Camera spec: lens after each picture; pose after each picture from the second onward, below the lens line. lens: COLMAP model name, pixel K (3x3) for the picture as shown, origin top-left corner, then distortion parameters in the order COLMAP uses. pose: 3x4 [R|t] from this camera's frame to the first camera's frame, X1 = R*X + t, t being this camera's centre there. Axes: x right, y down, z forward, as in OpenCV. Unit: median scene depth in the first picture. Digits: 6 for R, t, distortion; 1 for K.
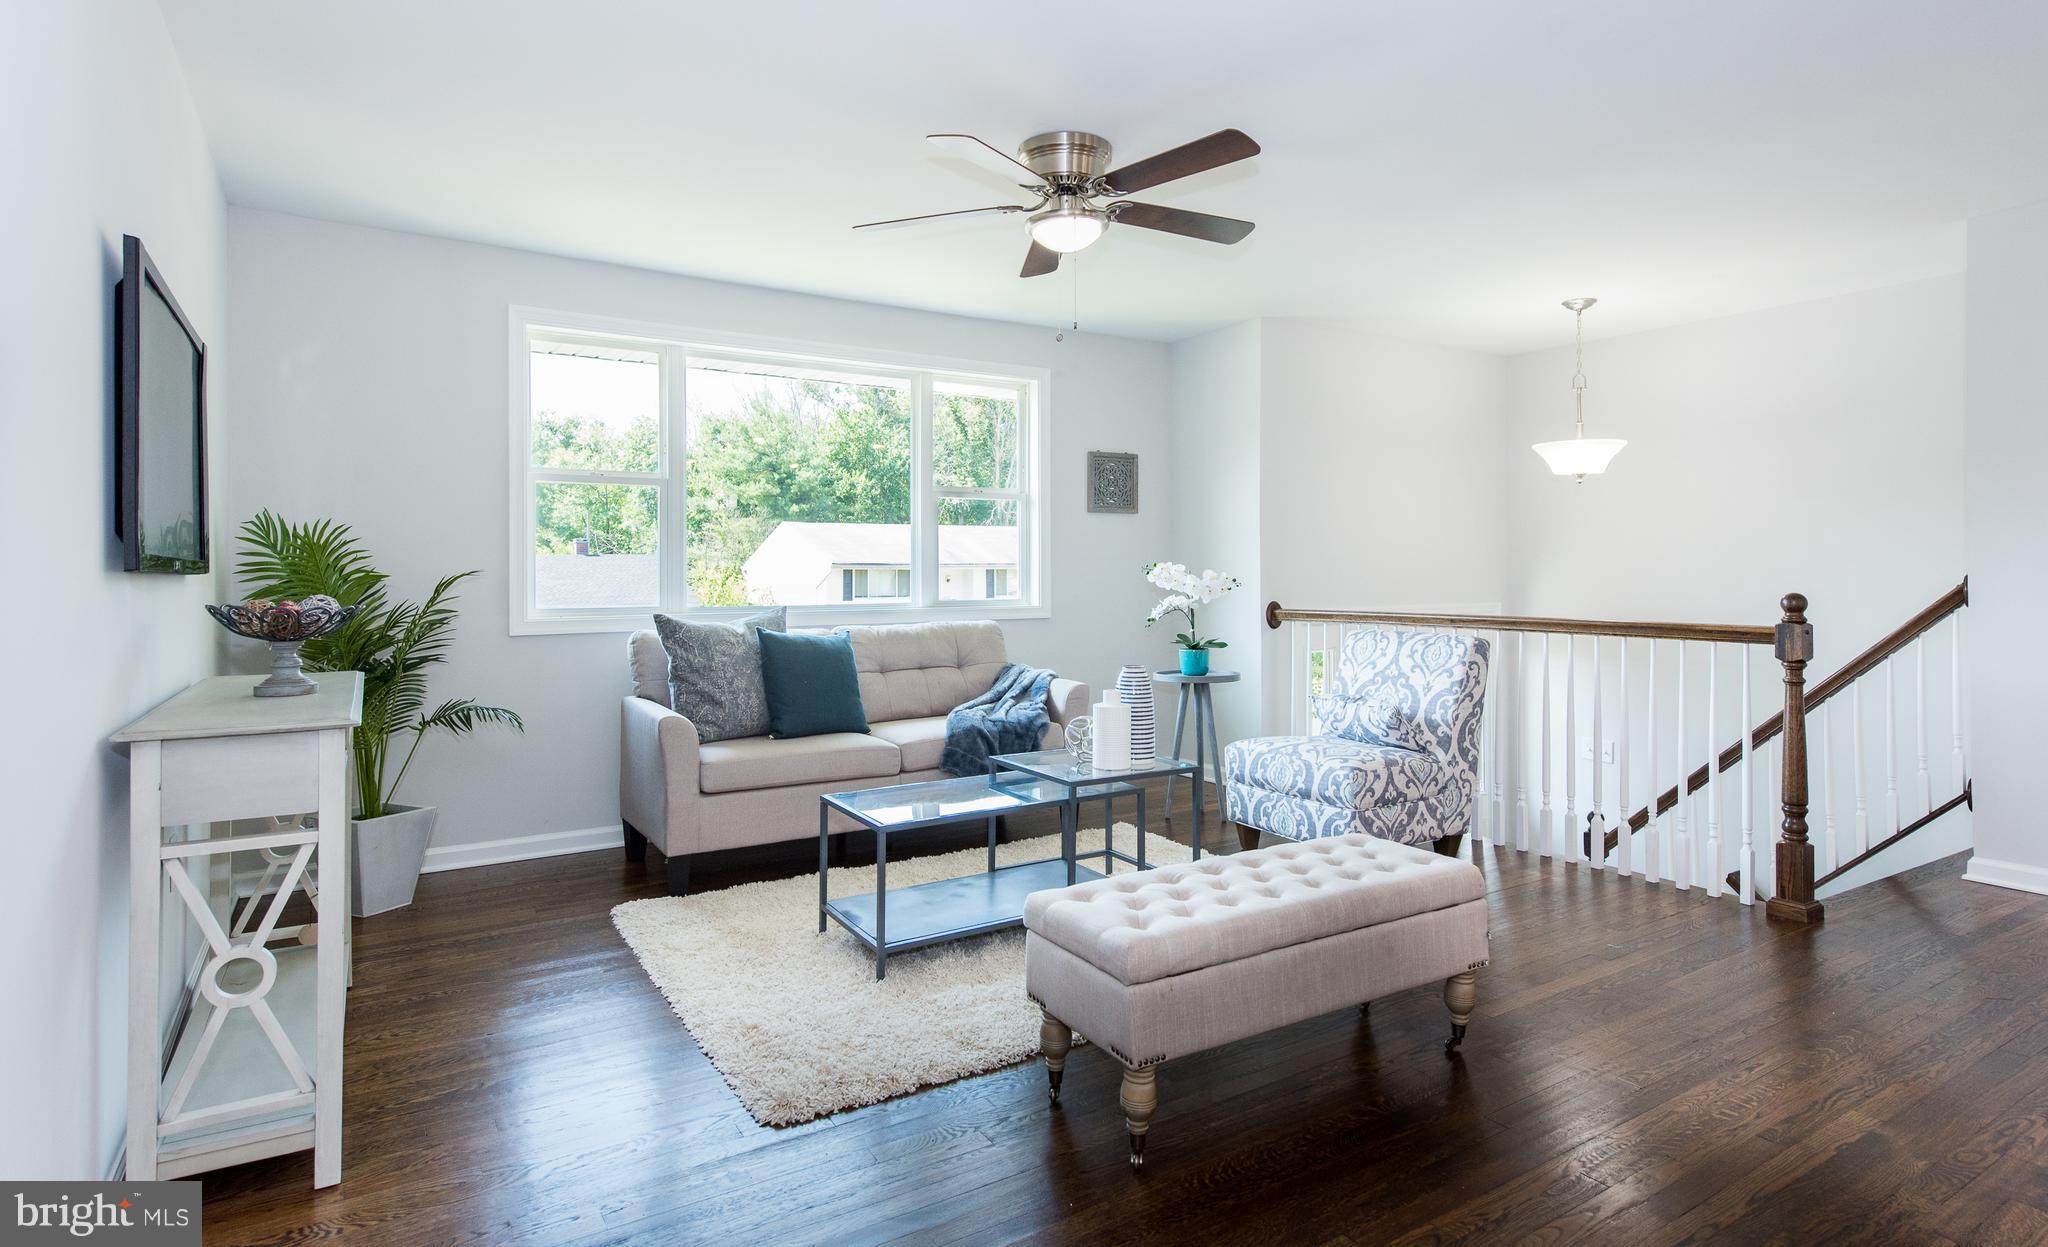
lens RADIAL K [[1023.8, 0, 1043.1], [0, 1023.8, 570.4], [0, 0, 1]] dist [0.015601, -0.005440]
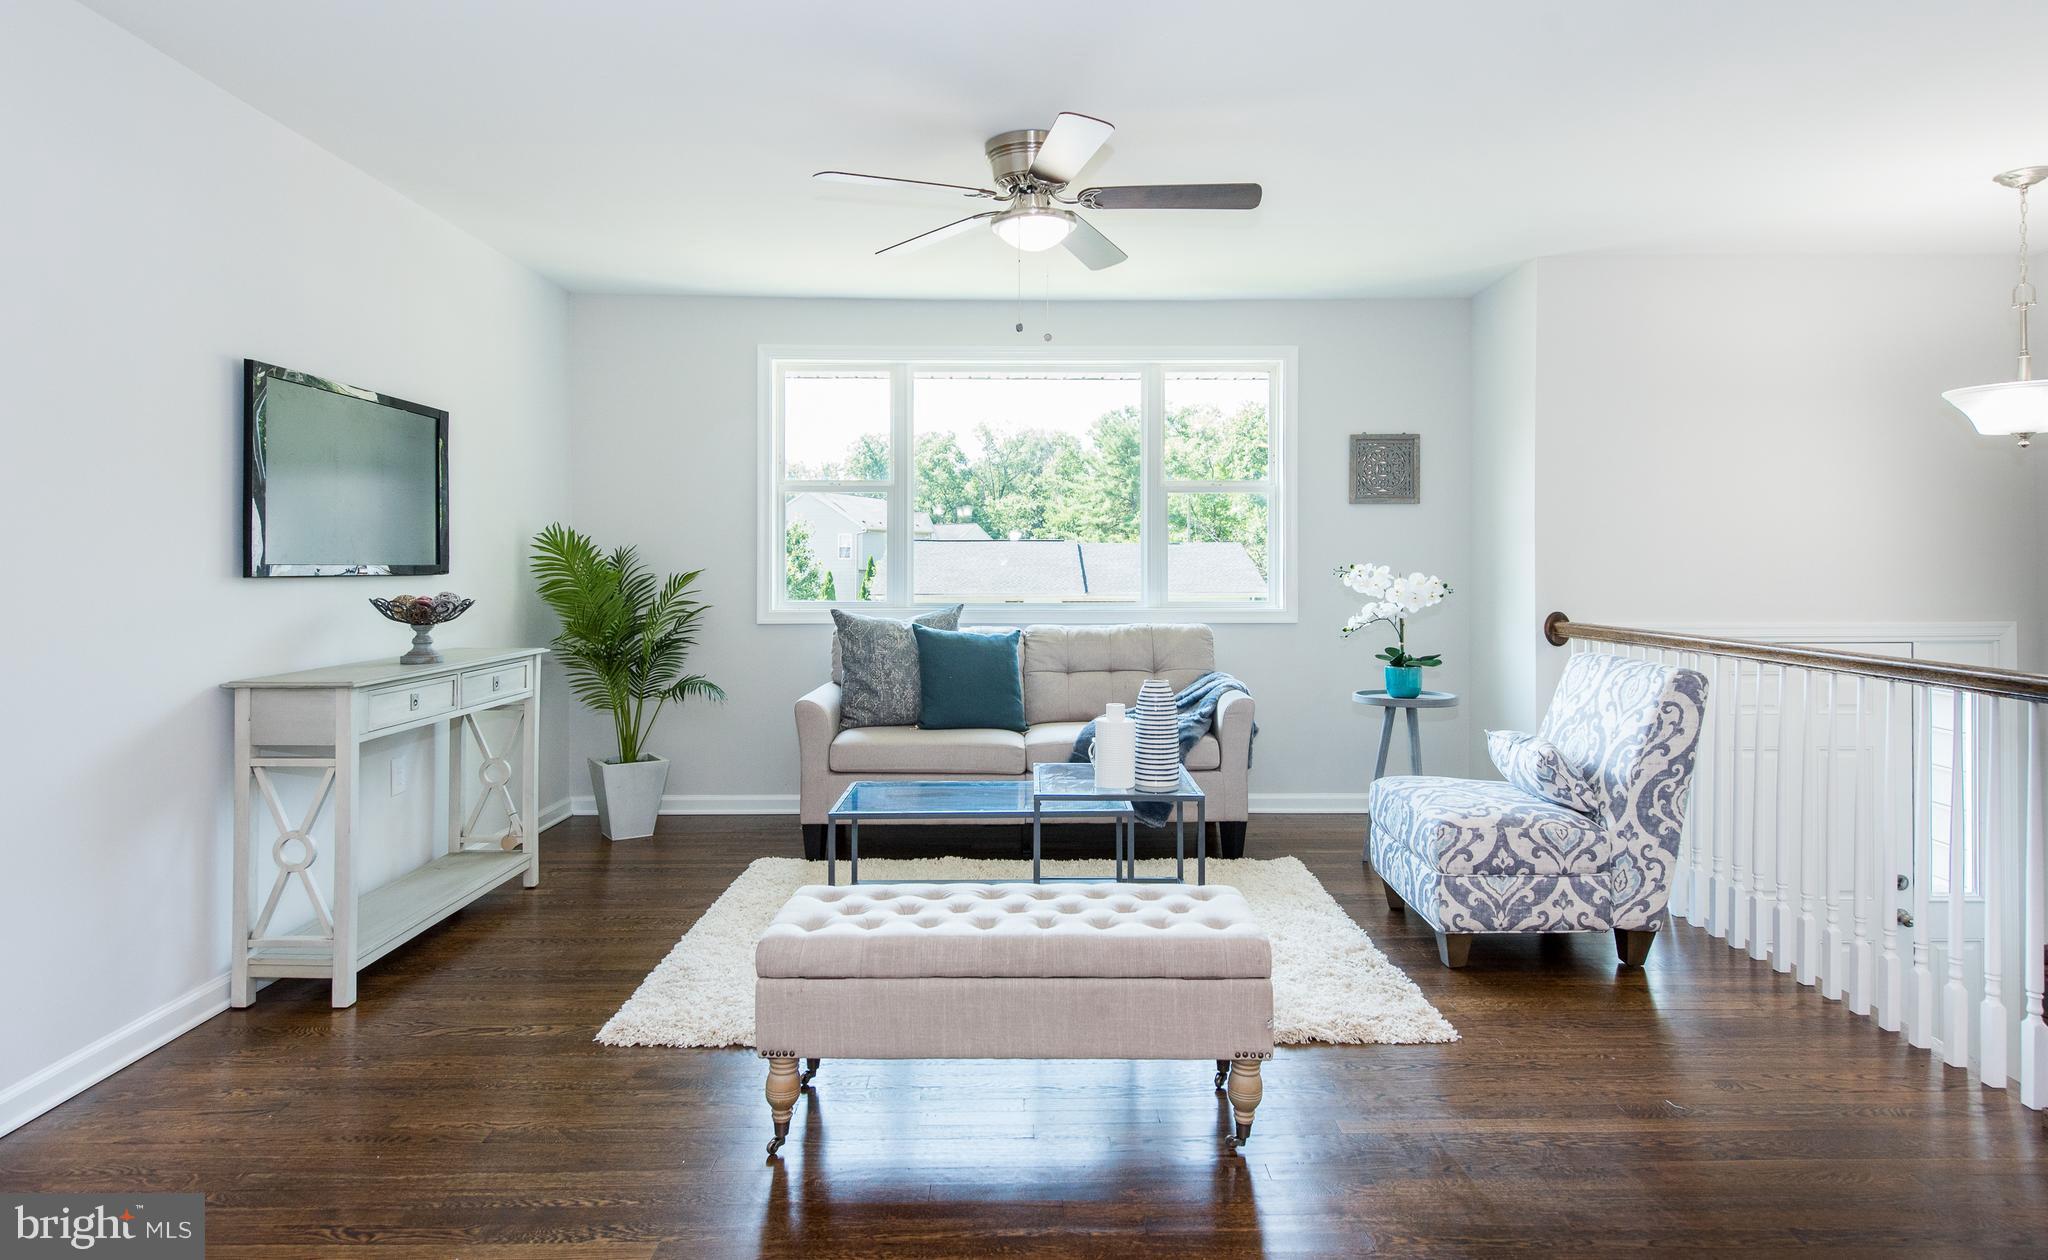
lens RADIAL K [[1107.3, 0, 1060.0], [0, 1107.3, 559.4], [0, 0, 1]] dist [0.015676, -0.000287]
pose [[0.862309, 0.003954, -0.506367, 0.446697], [-0.003331, 0.999992, 0.002136, -0.015017], [0.506371, -0.000156, 0.862315, 0.079968]]
